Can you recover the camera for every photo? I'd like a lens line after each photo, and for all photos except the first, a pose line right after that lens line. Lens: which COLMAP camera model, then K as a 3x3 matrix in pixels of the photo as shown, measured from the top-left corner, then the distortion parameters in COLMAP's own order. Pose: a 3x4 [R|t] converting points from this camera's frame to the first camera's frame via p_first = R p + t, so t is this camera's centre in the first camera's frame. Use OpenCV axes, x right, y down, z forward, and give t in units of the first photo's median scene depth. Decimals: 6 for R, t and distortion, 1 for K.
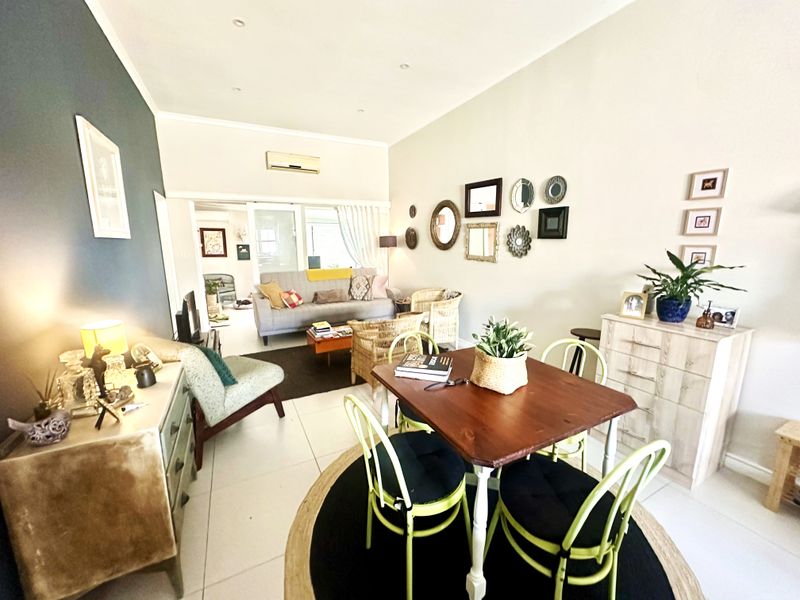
lens RADIAL K [[321.4, 0, 400.0], [0, 321.4, 300.0], [0, 0, 1]] dist [-0.001363, -0.000216]
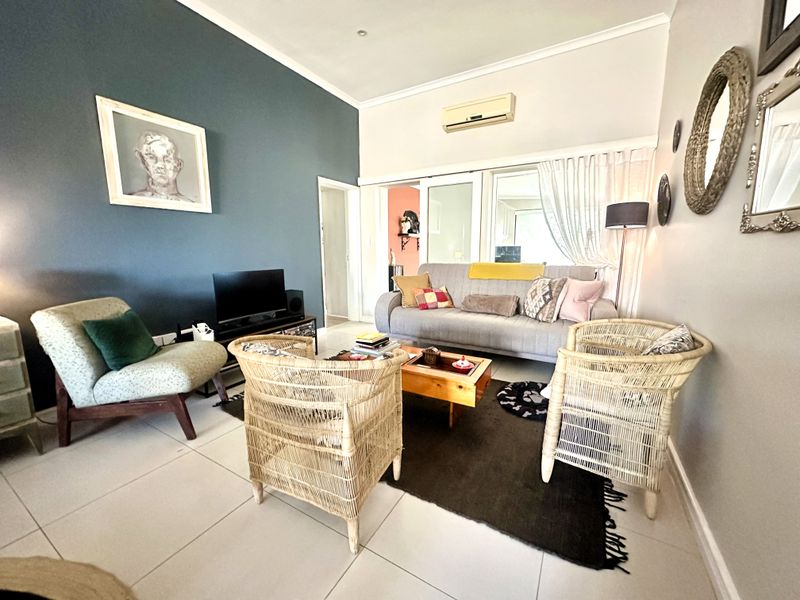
lens RADIAL K [[321.4, 0, 400.0], [0, 321.4, 300.0], [0, 0, 1]] dist [-0.001363, -0.000216]
pose [[0.533228, 0.136473, -0.834891, 0.335438], [-0.151007, 0.986407, 0.064795, -0.049877], [0.832385, 0.091524, 0.546588, 0.712947]]
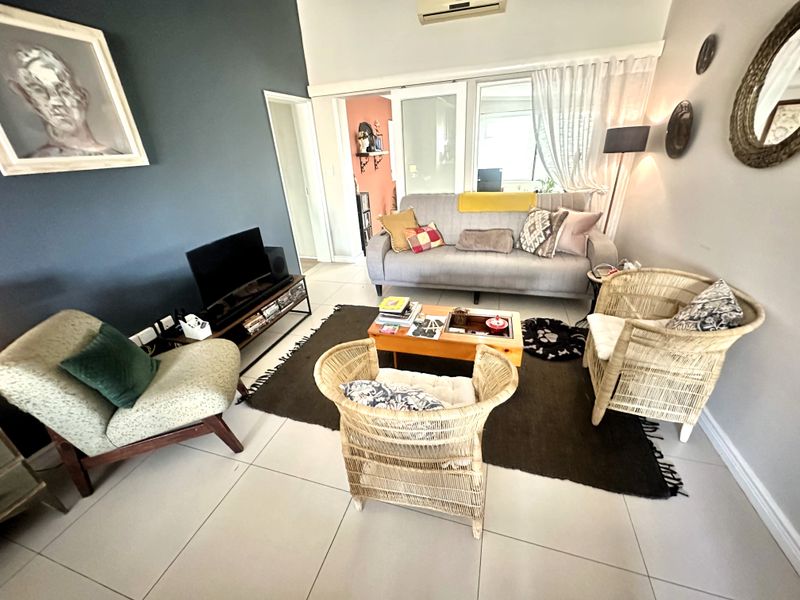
lens RADIAL K [[321.4, 0, 400.0], [0, 321.4, 300.0], [0, 0, 1]] dist [-0.001363, -0.000216]
pose [[0.708432, 0.277431, -0.648965, 0.164599], [-0.075912, 0.944120, 0.320741, -0.131938], [0.701685, -0.177959, 0.689905, 0.610585]]
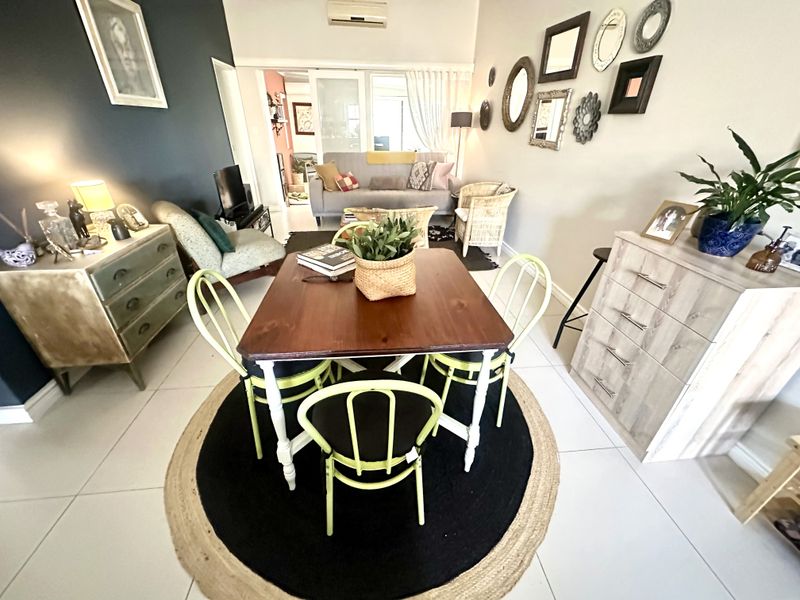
lens RADIAL K [[322.9, 0, 400.0], [0, 322.9, 300.0], [0, 0, 1]] dist [-0.001604, 0.000197]
pose [[0.929833, 0.191907, -0.313979, 0.270541], [-0.082921, 0.940570, 0.329320, -0.003714], [0.358518, -0.280177, 0.890486, 0.090860]]
